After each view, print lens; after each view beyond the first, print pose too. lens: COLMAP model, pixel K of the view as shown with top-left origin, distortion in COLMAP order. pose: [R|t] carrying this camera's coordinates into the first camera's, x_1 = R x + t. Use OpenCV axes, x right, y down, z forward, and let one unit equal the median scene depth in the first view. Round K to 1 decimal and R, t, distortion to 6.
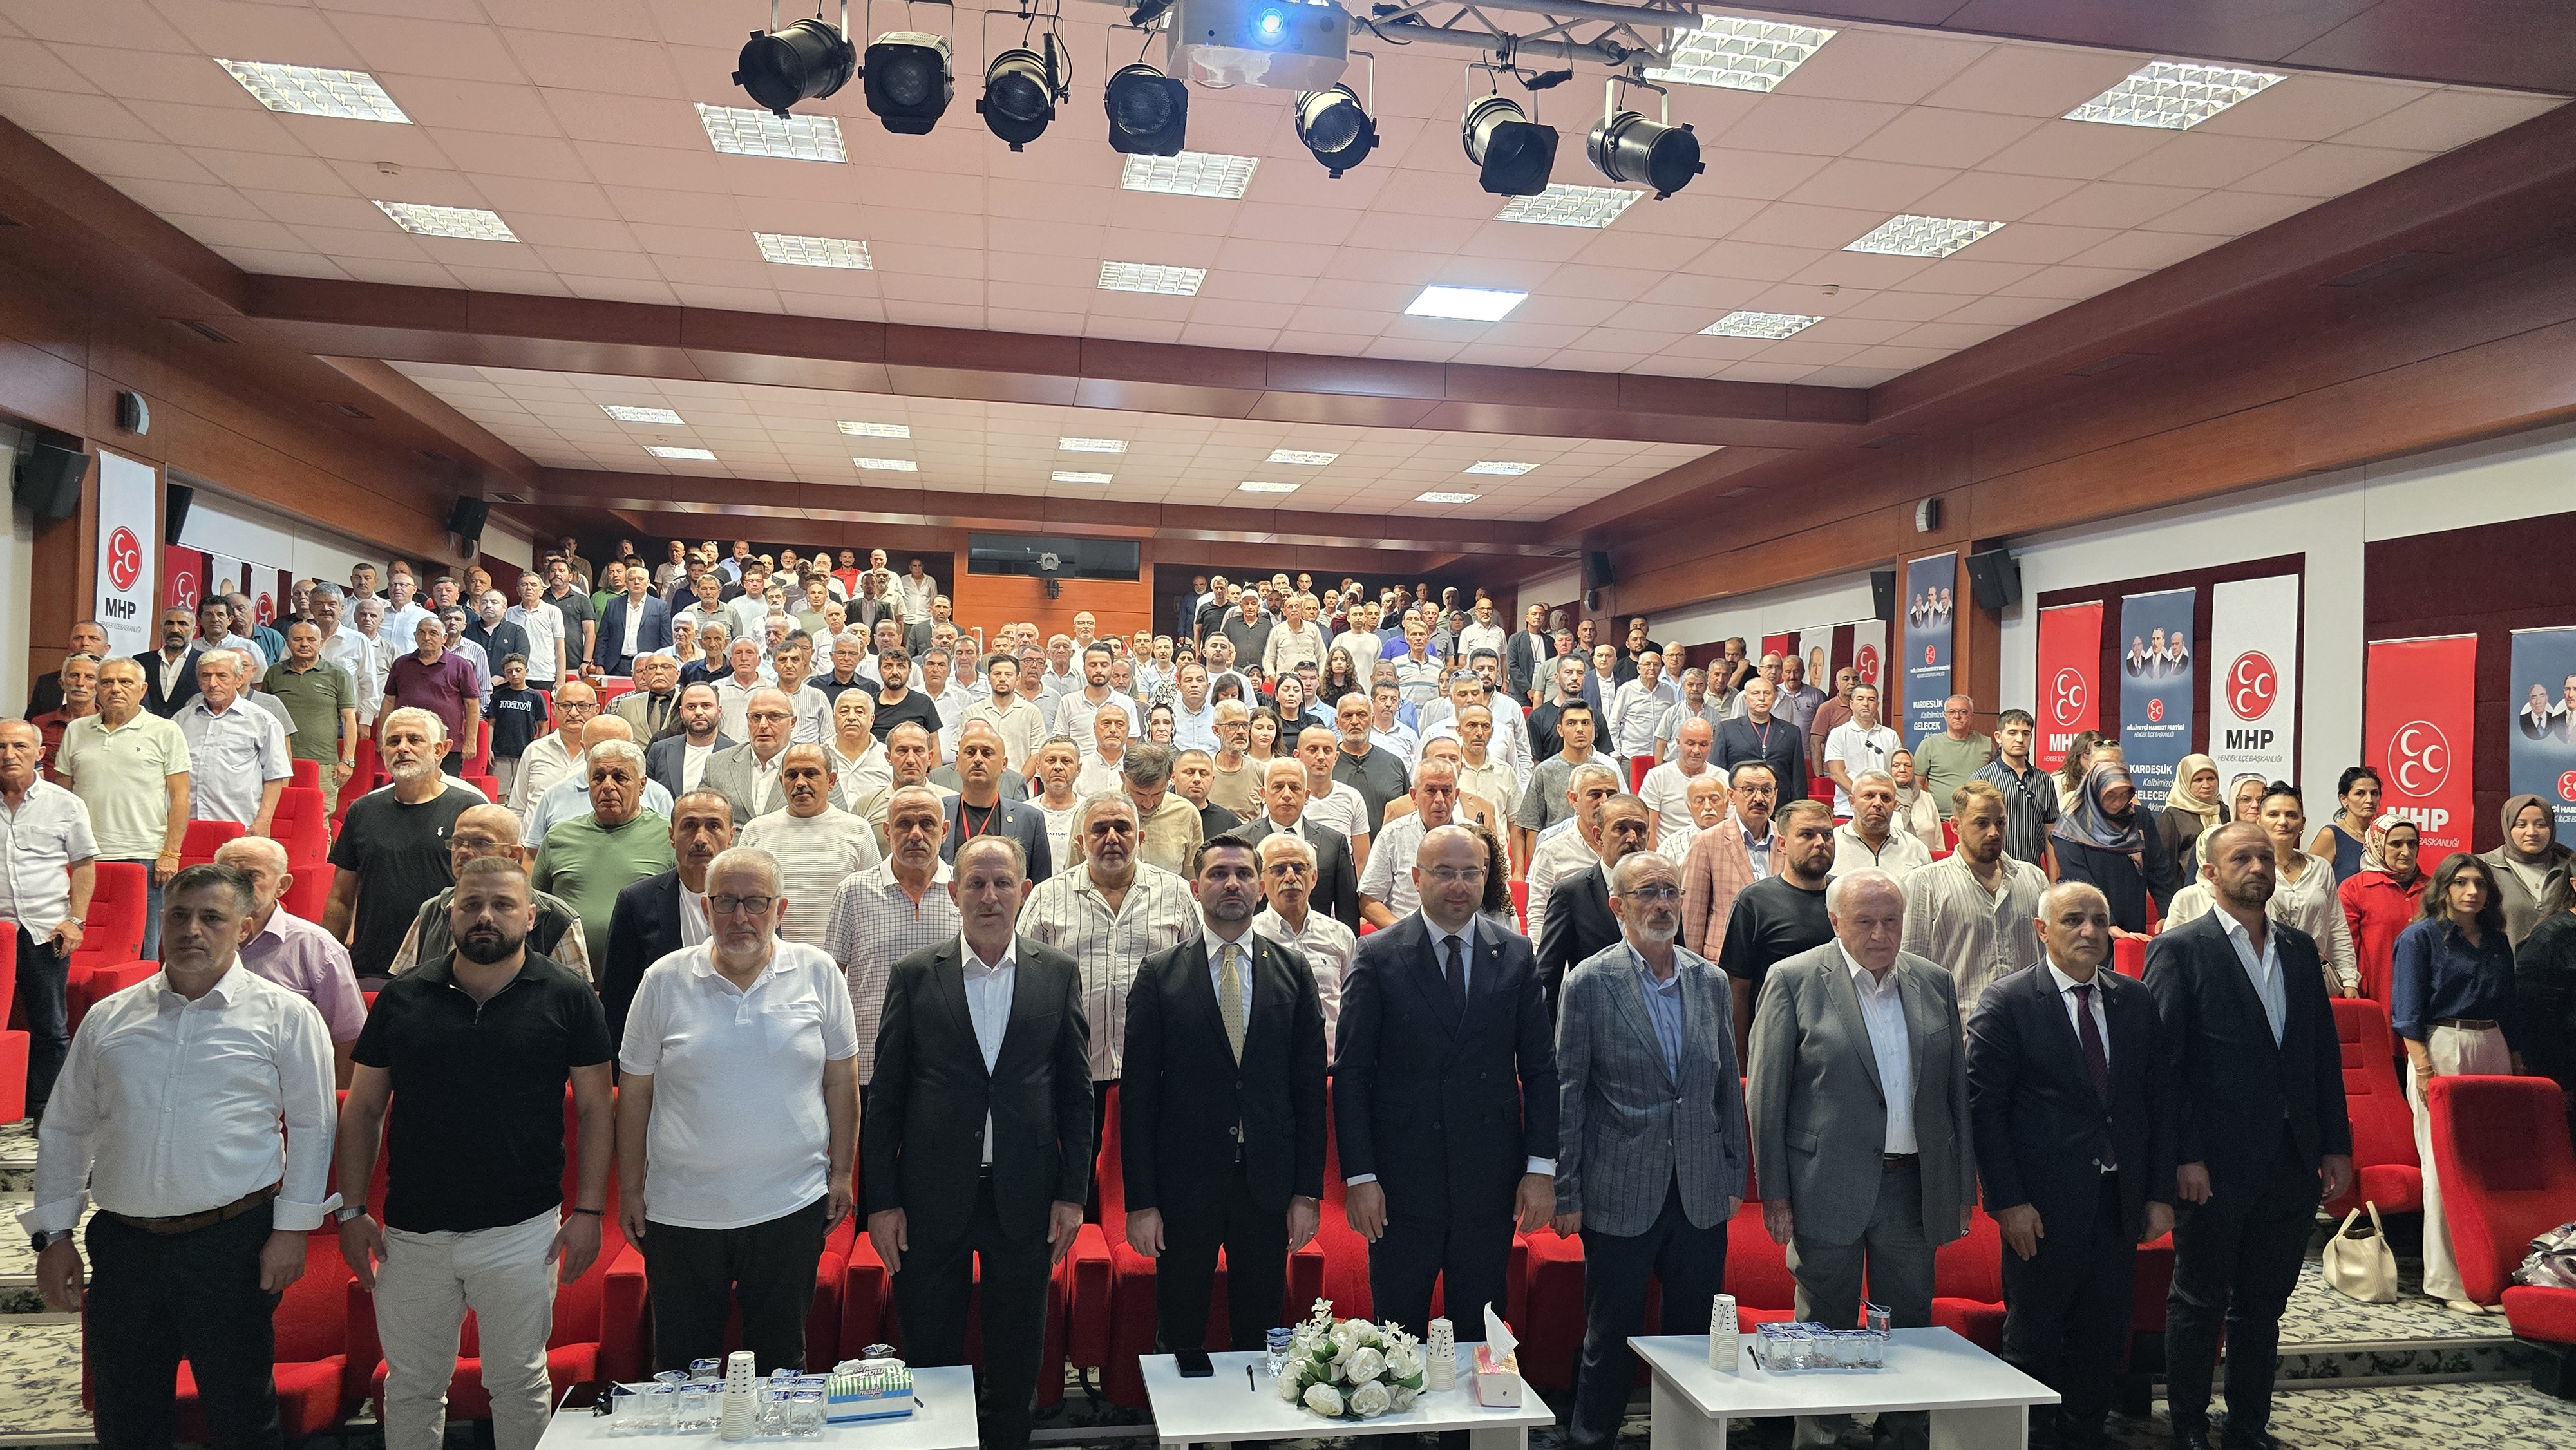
lens RADIAL K [[1767.4, 0, 1301.3], [0, 1767.4, 712.9], [0, 0, 1]] dist [0.010742, -0.004142]
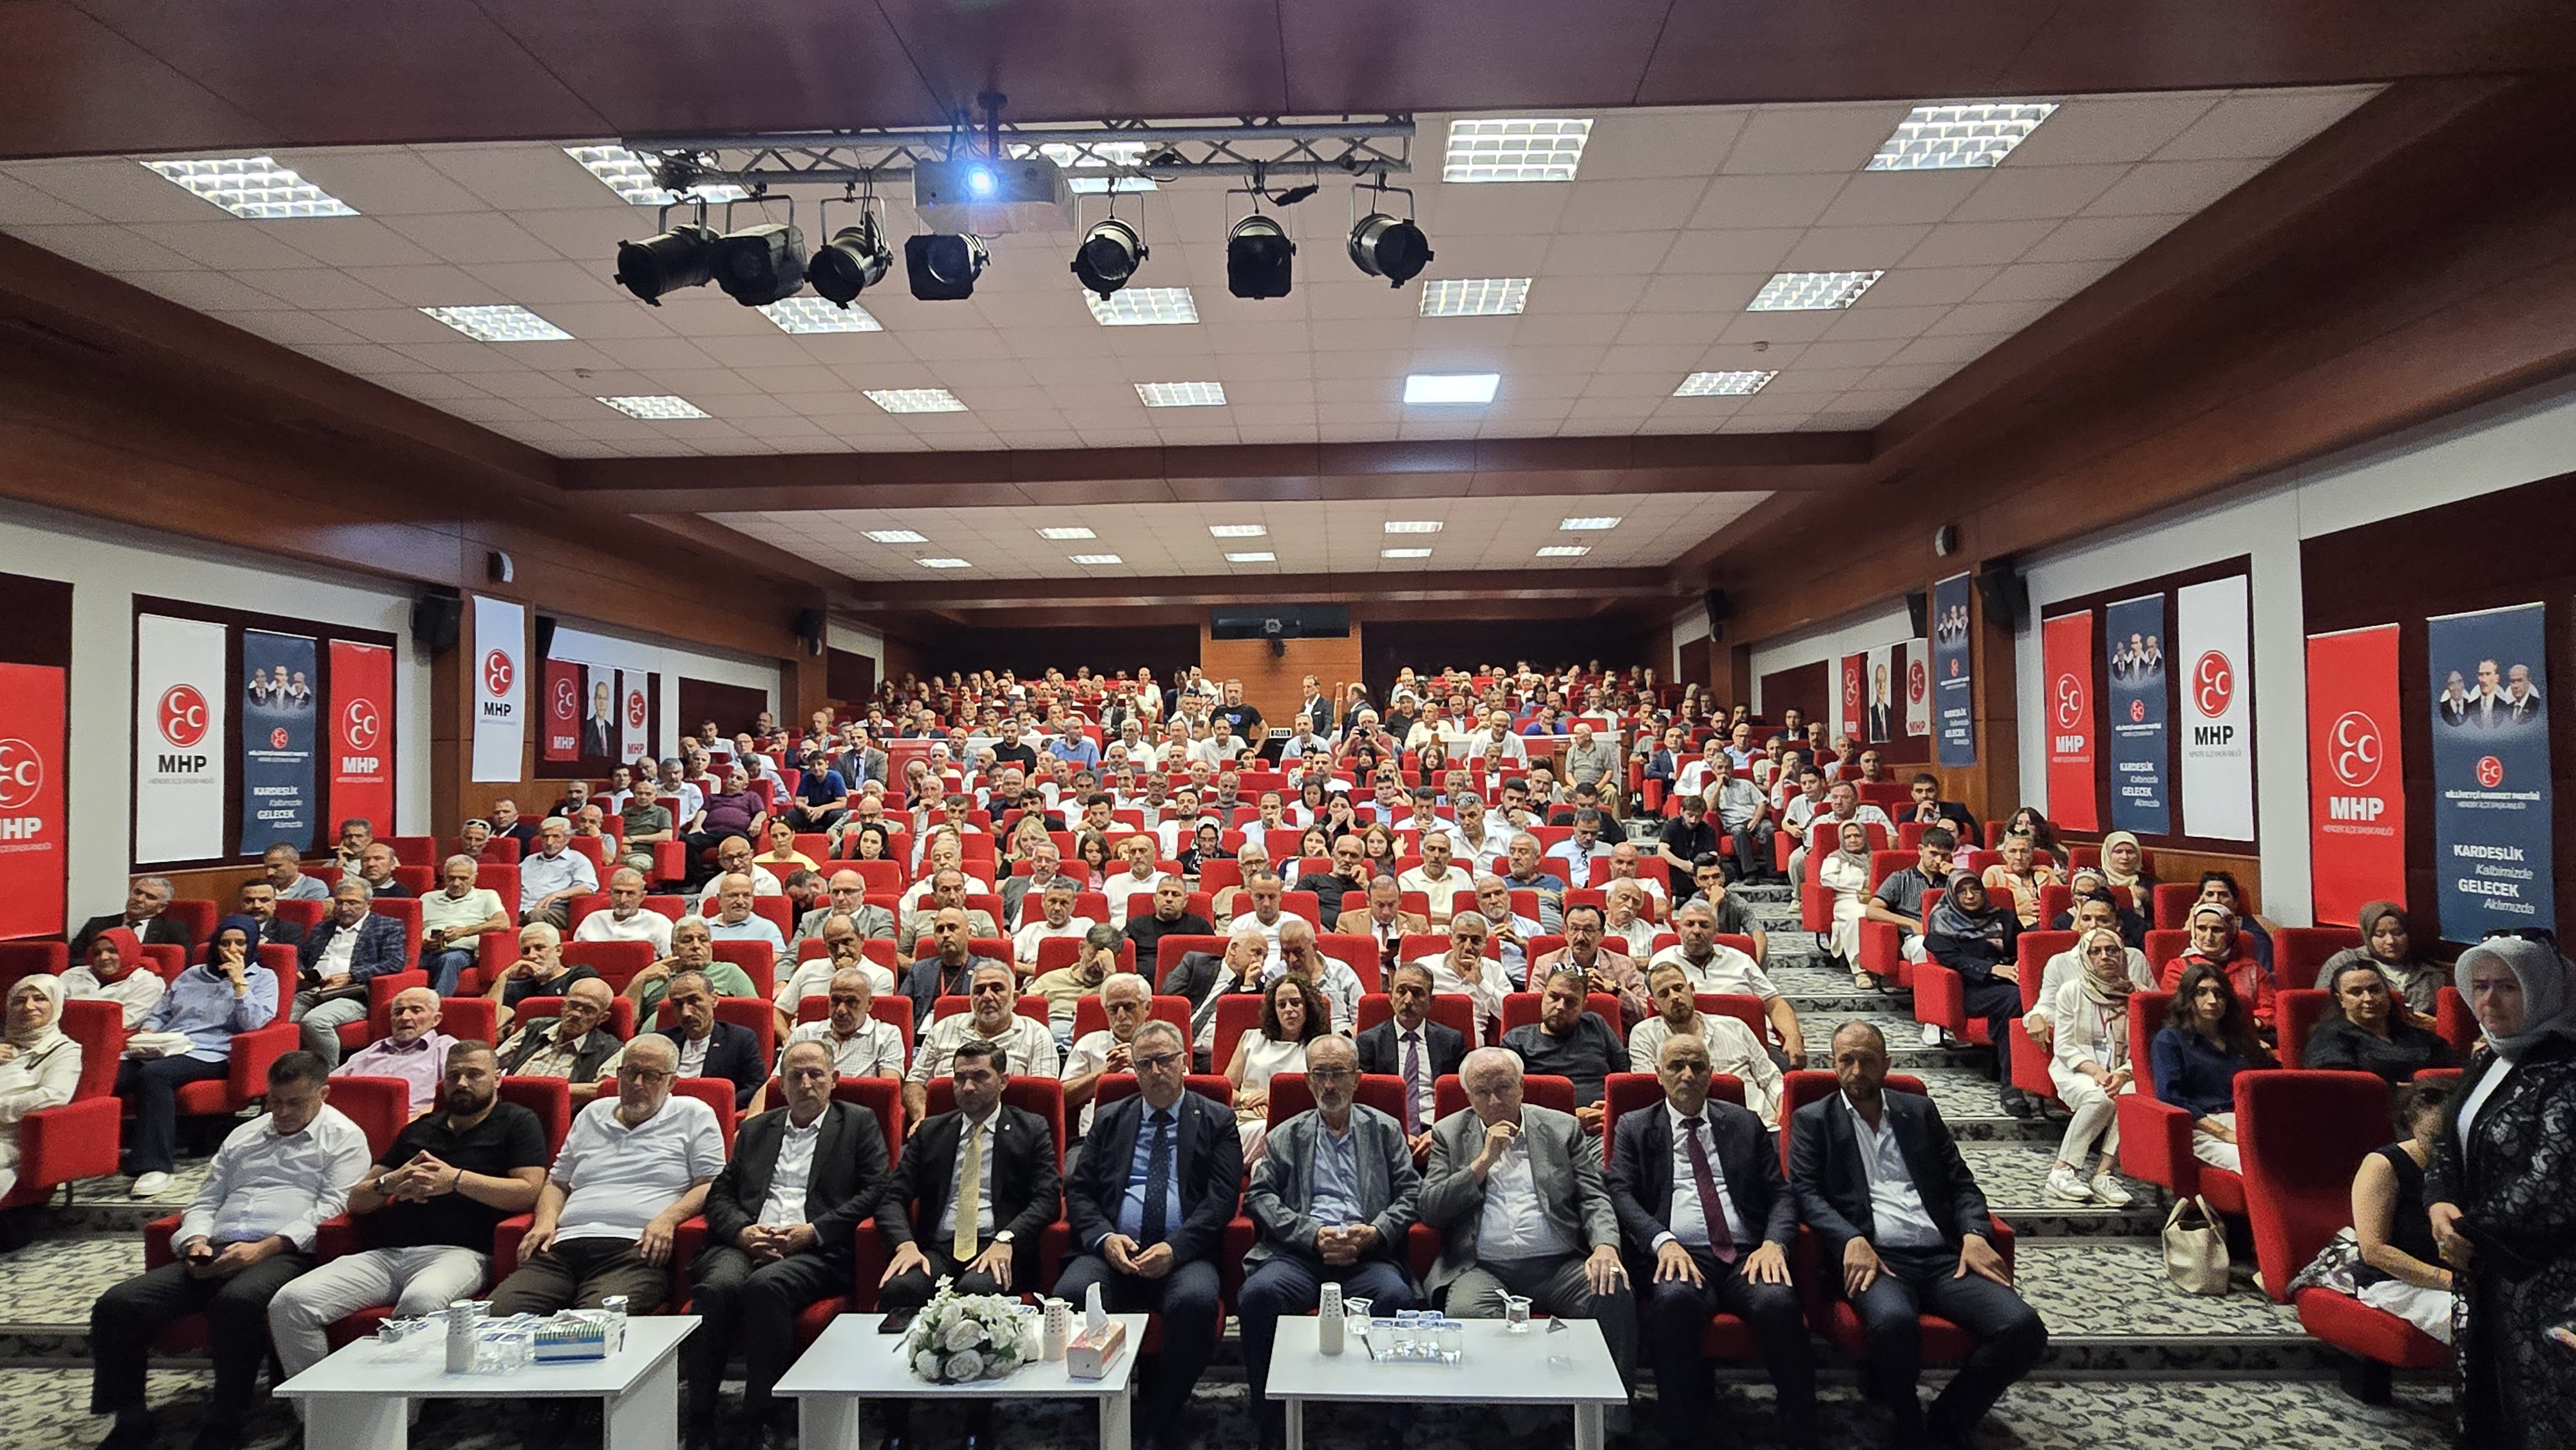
lens RADIAL K [[1440.5, 0, 1288.0], [0, 1440.5, 725.0], [0, 0, 1]] dist [-0.020803, 0.002217]
pose [[0.973118, -0.046427, -0.225578, 0.195142], [0.043567, 0.998895, -0.017640, -0.000009], [0.226148, 0.007338, 0.974065, 0.058537]]
